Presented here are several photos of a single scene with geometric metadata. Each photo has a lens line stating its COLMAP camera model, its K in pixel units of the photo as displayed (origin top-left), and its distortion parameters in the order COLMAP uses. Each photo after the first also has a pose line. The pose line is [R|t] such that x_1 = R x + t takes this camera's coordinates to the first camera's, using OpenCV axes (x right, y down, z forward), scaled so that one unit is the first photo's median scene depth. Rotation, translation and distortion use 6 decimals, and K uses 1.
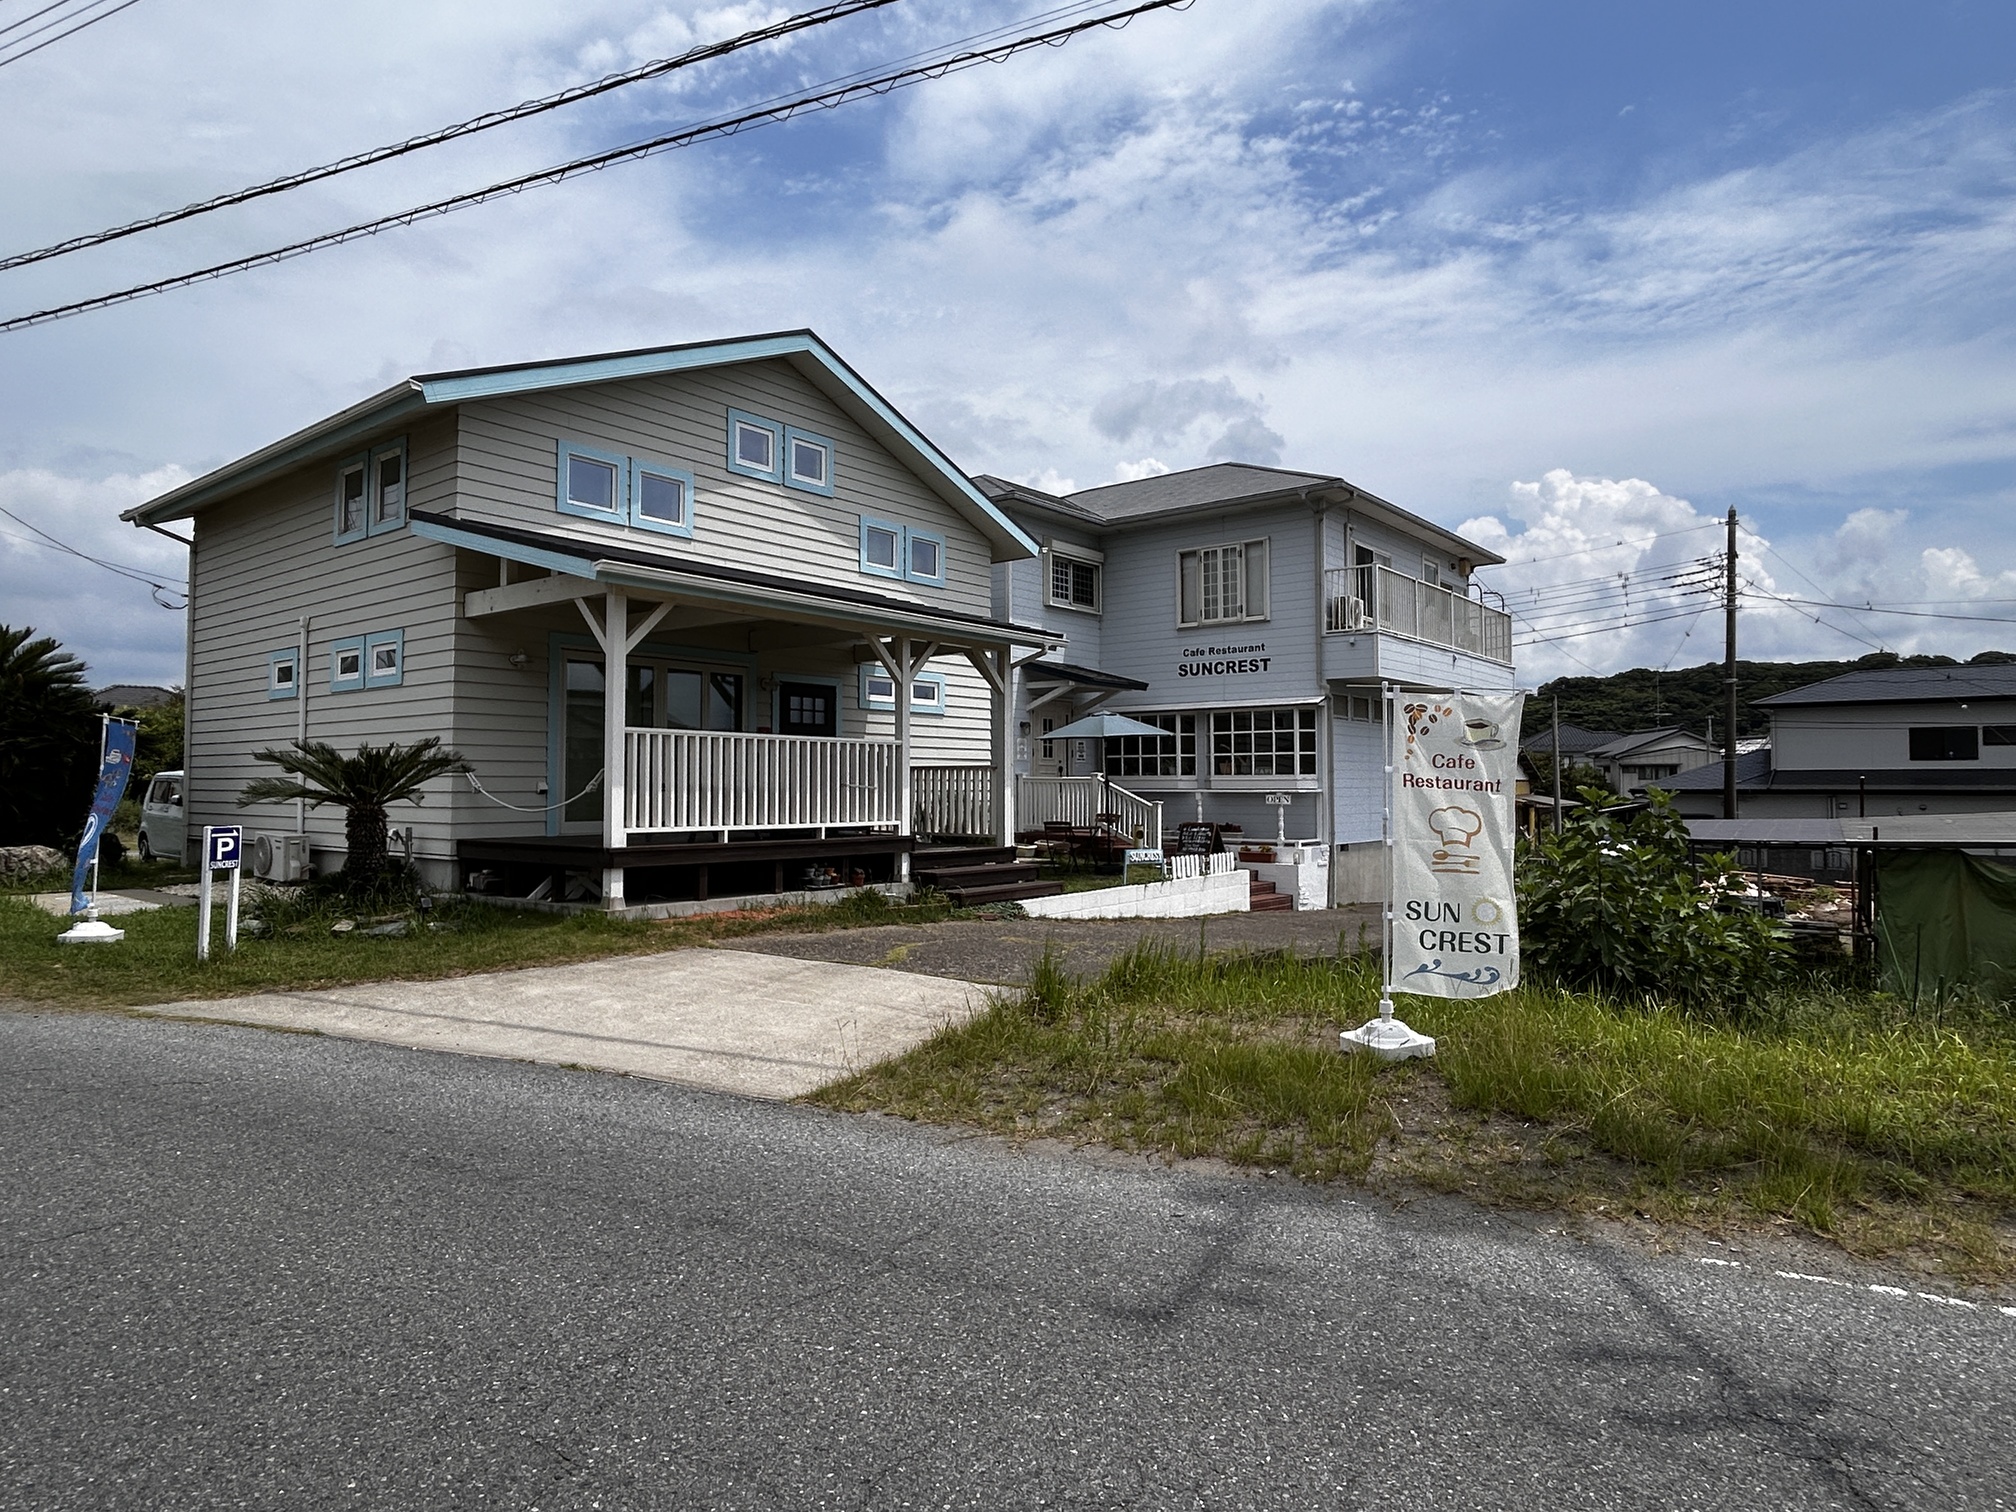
lens RADIAL K [[1179.3, 0, 1008.0], [0, 1179.3, 756.0], [0, 0, 1]] dist [-0.018243, -0.001086]
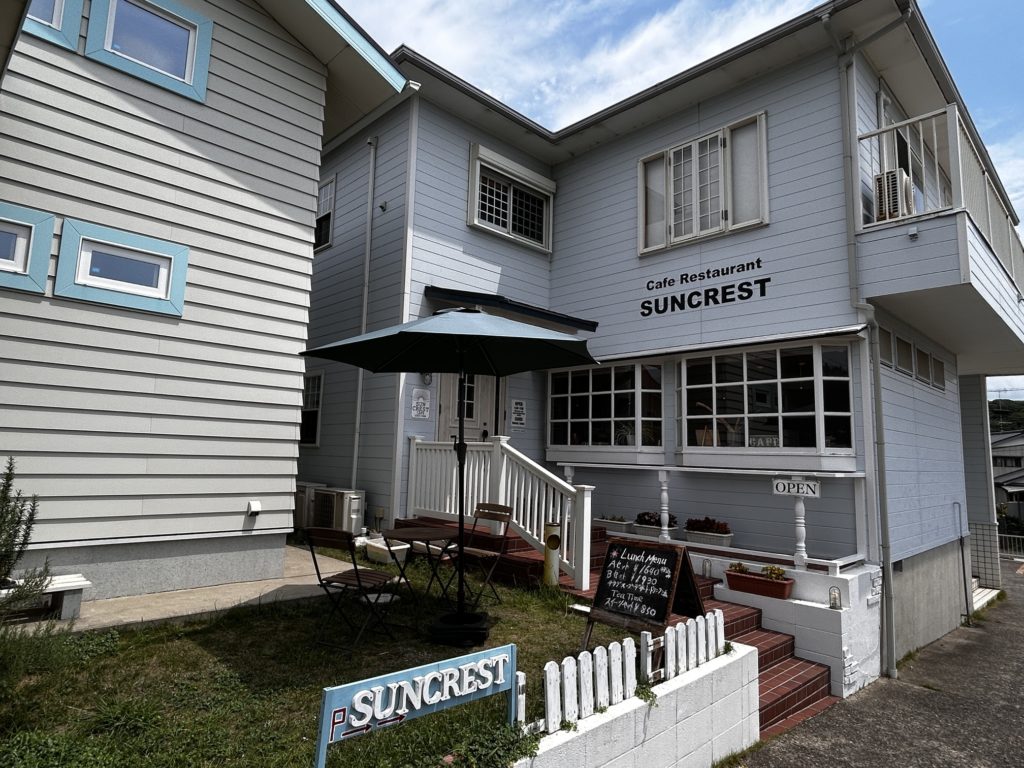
lens RADIAL K [[599.0, 0, 512.0], [0, 599.0, 384.0], [0, 0, 1]] dist [-0.018243, -0.001086]
pose [[0.991888, 0.015754, -0.126137, 0.115934], [-0.027898, 0.995077, -0.095093, 0.016211], [0.124018, 0.097841, 0.987444, 0.632657]]
